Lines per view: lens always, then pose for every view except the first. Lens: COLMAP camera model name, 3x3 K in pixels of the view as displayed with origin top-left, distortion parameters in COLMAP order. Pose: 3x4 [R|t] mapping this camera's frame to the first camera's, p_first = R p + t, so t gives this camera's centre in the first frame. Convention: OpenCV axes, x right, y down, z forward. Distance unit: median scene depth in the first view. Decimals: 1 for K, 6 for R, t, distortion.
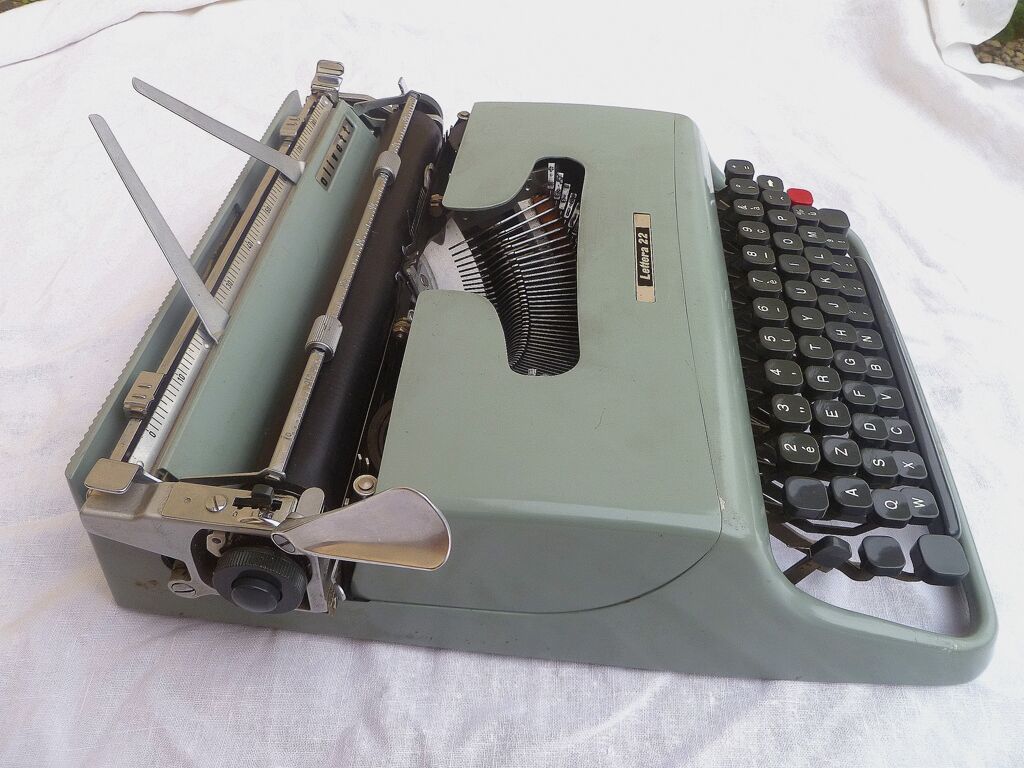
lens RADIAL K [[871.5, 0, 512.0], [0, 871.5, 384.0], [0, 0, 1]] dist [-0.079993, 0.004336]
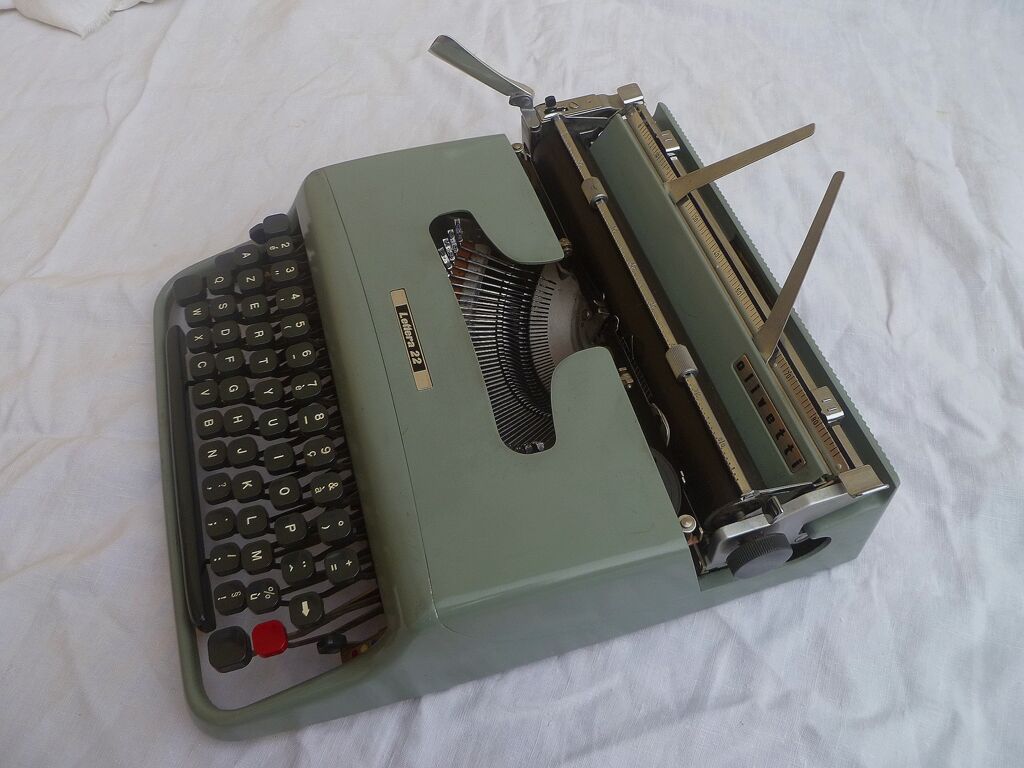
lens RADIAL K [[871.5, 0, 512.0], [0, 871.5, 384.0], [0, 0, 1]] dist [-0.079993, 0.004336]
pose [[-0.932193, 0.284402, -0.223901, 0.304327], [-0.266445, -0.120478, 0.956291, -1.308198], [0.244995, 0.951105, 0.188087, 0.876744]]
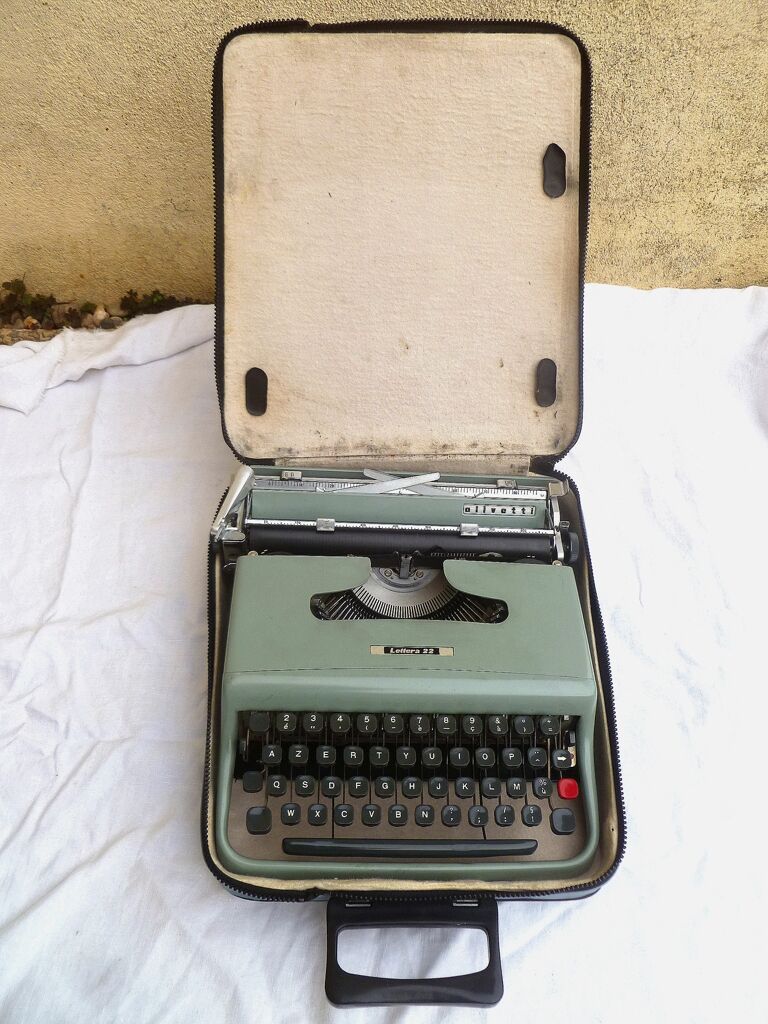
lens RADIAL K [[889.2, 0, 395.8], [0, 889.2, 513.7], [0, 0, 1]] dist [-0.049404, 0.001259]
pose [[0.113652, 0.743776, -0.658696, 1.156018], [-0.746050, 0.501729, 0.437810, -1.077822], [0.656120, 0.441662, 0.611916, -0.278448]]
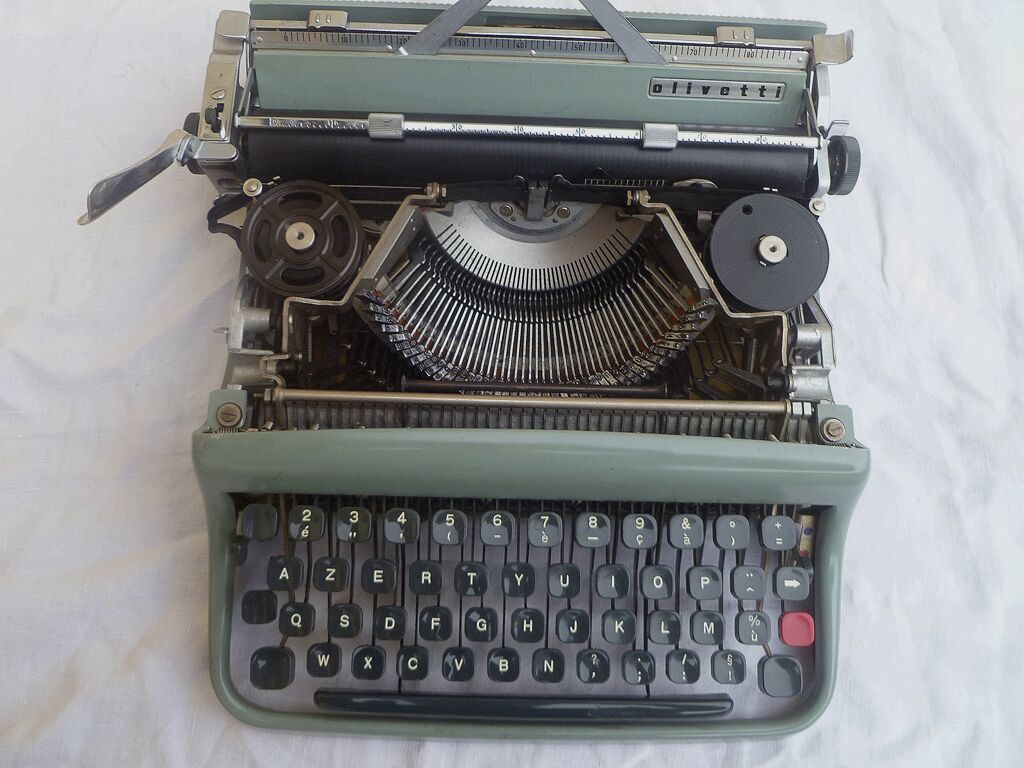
lens RADIAL K [[871.5, 0, 512.0], [0, 871.5, 384.0], [0, 0, 1]] dist [-0.079993, 0.004336]
pose [[0.066255, 0.956667, -0.283545, 0.419968], [-0.714539, 0.243837, 0.655727, -0.773000], [0.696452, 0.159159, 0.699731, 0.298220]]
